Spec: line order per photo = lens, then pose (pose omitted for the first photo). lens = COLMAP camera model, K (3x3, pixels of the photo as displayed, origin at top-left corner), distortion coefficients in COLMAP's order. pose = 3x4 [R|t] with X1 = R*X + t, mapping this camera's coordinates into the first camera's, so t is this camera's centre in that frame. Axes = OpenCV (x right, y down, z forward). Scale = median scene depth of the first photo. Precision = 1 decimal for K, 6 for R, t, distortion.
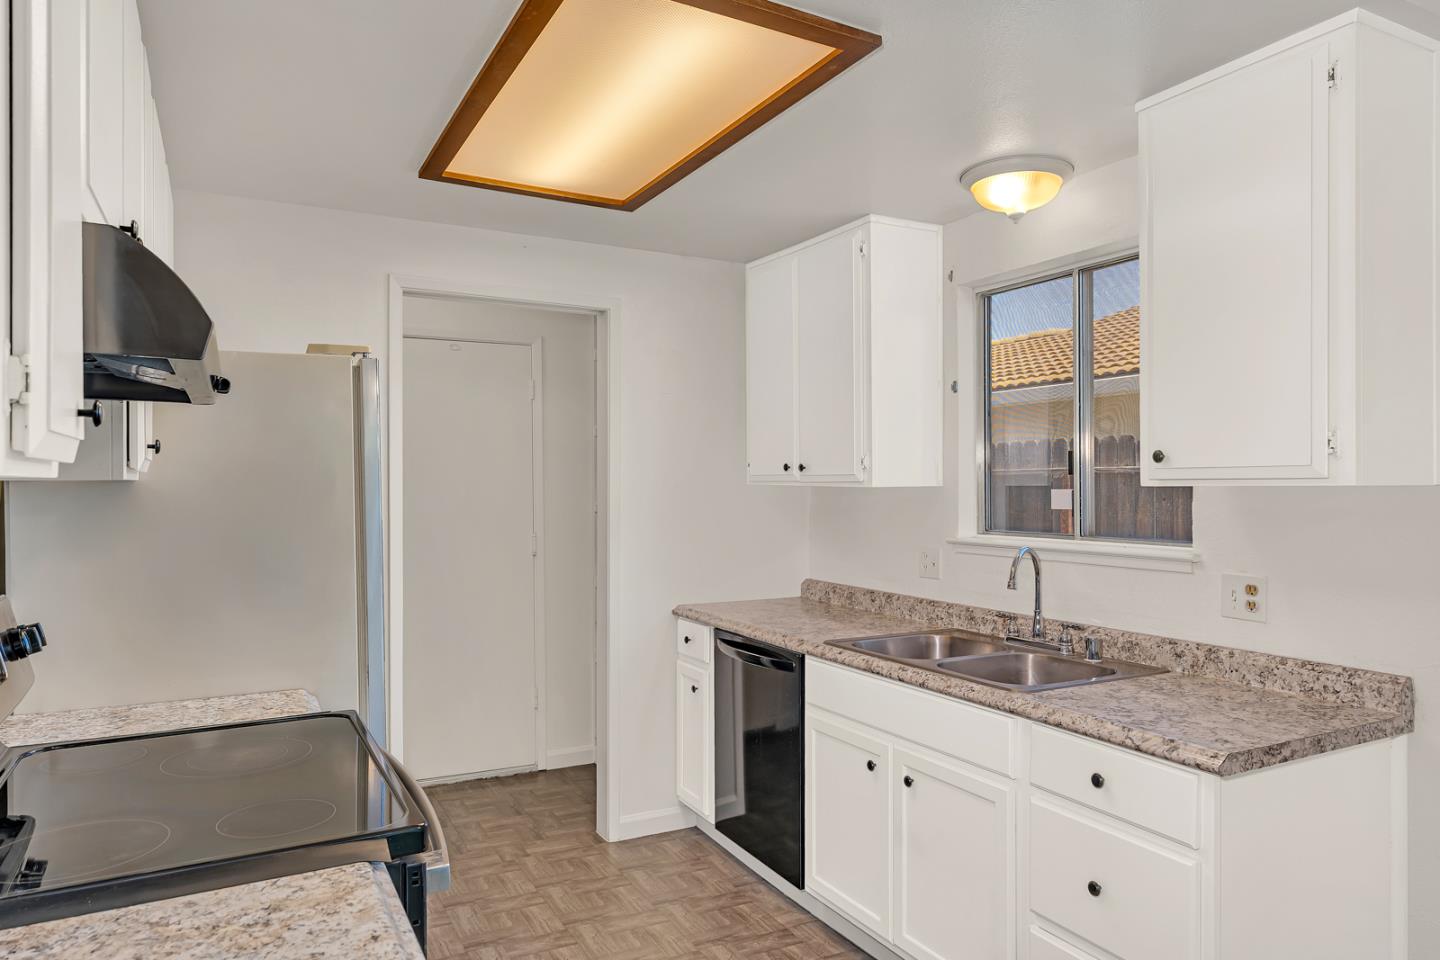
lens RADIAL K [[940.8, 0, 724.3], [0, 940.8, 492.2], [0, 0, 1]] dist [-0.004744, -0.000415]
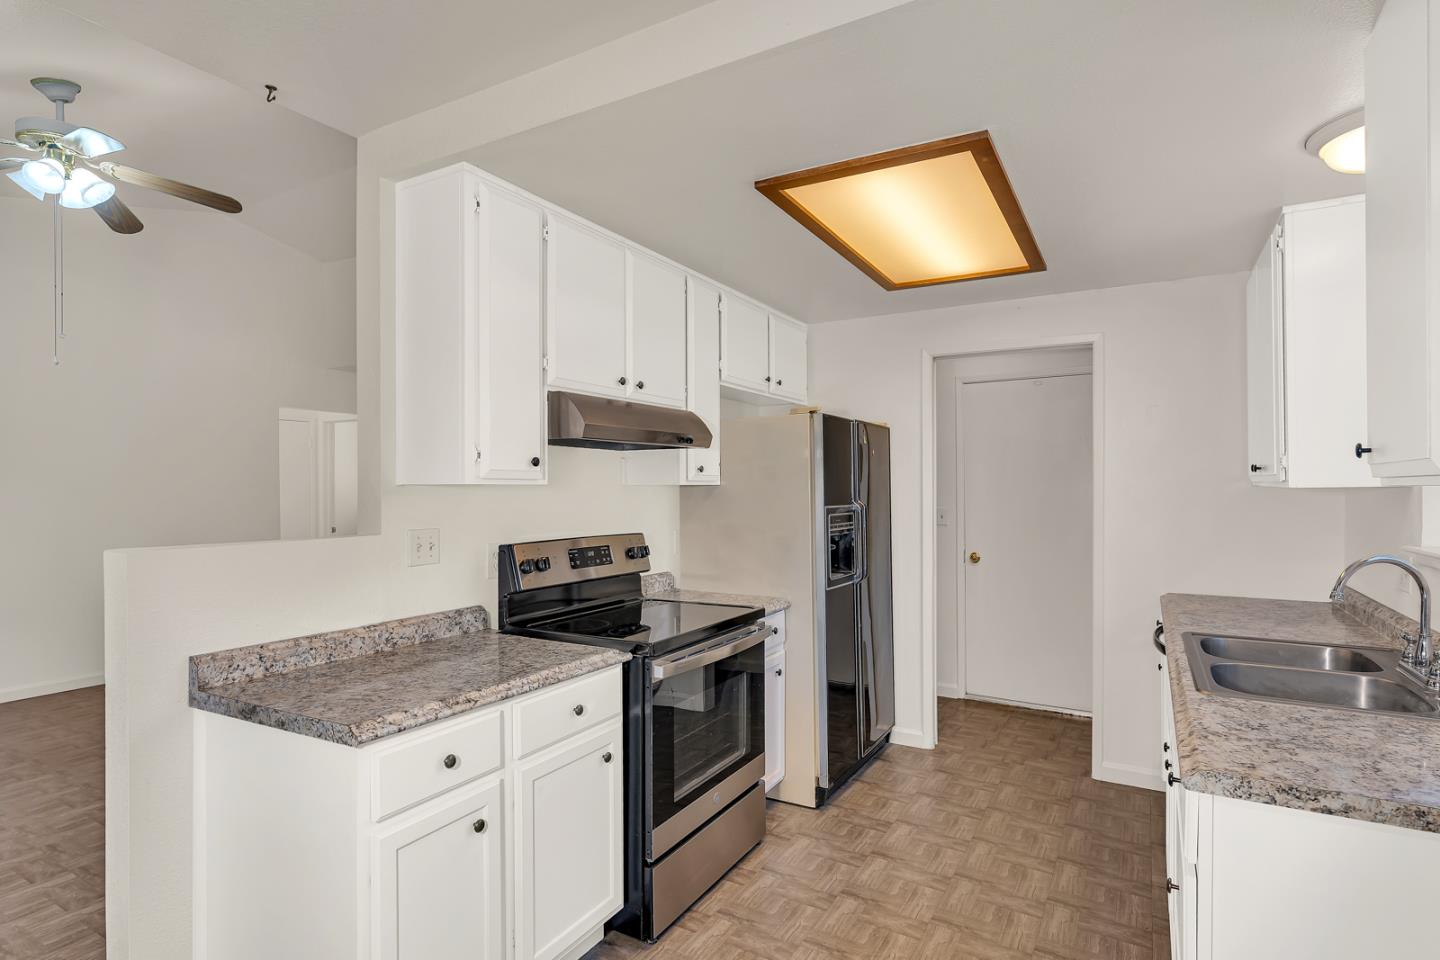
lens RADIAL K [[723.3, 0, 708.2], [0, 723.3, 500.7], [0, 0, 1]] dist [-0.004440, 0.001173]
pose [[0.502948, 0.014407, -0.864196, 0.553447], [-0.004620, 0.999892, 0.013980, 0.000259], [0.864304, -0.003039, 0.502960, 0.124754]]
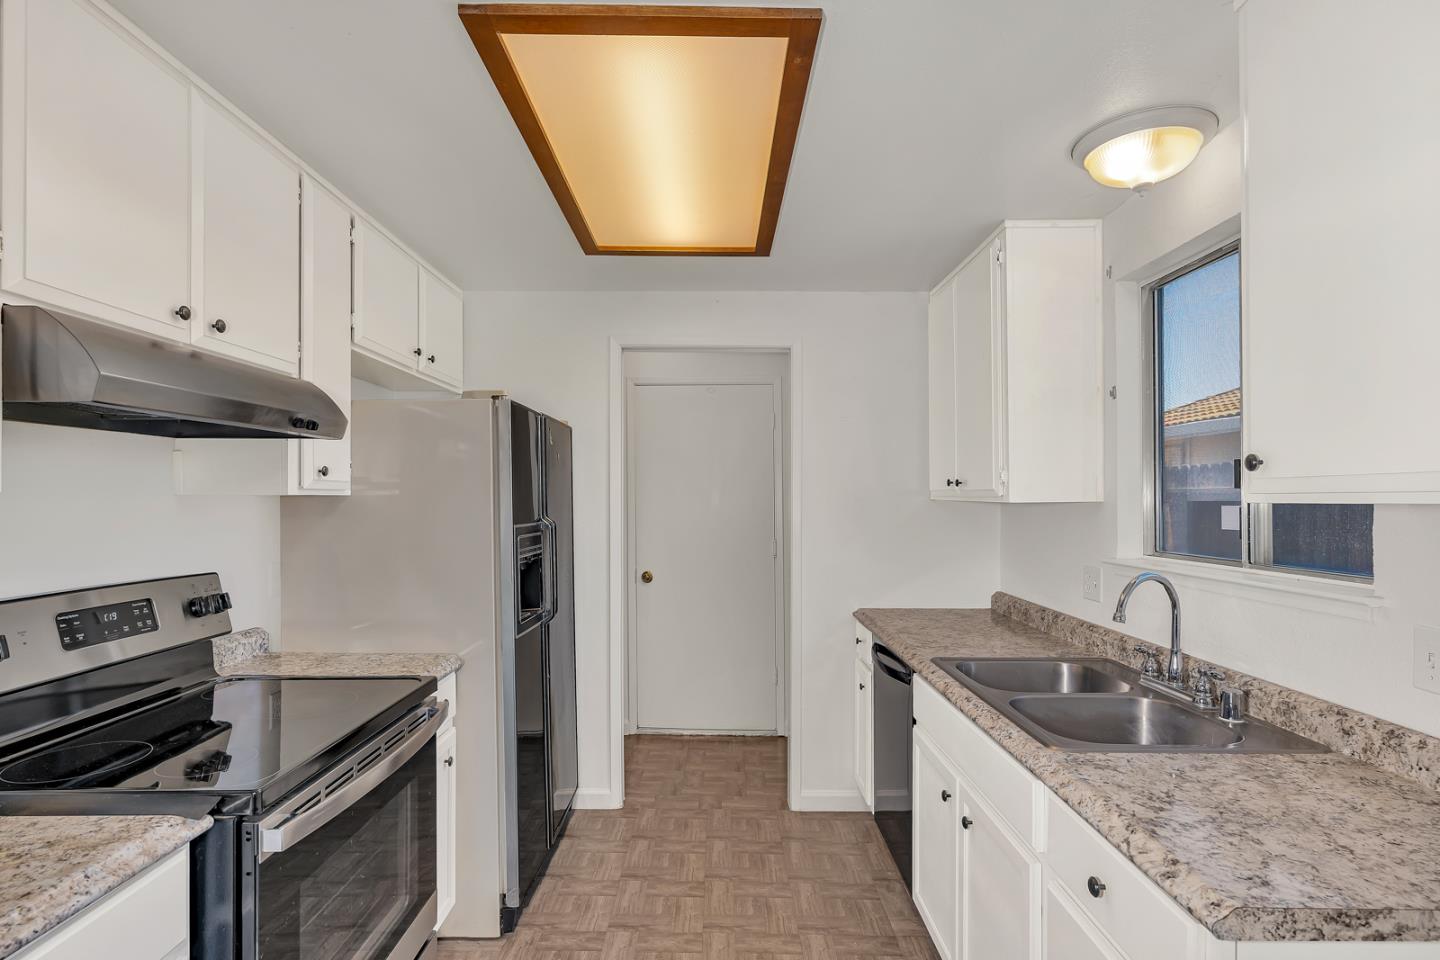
lens RADIAL K [[723.3, 0, 708.2], [0, 723.3, 500.7], [0, 0, 1]] dist [-0.004440, 0.001173]
pose [[0.874228, 0.003384, -0.485504, 0.277301], [-0.006252, 0.999971, -0.004286, -0.002223], [0.485476, 0.006782, 0.874224, 0.225573]]
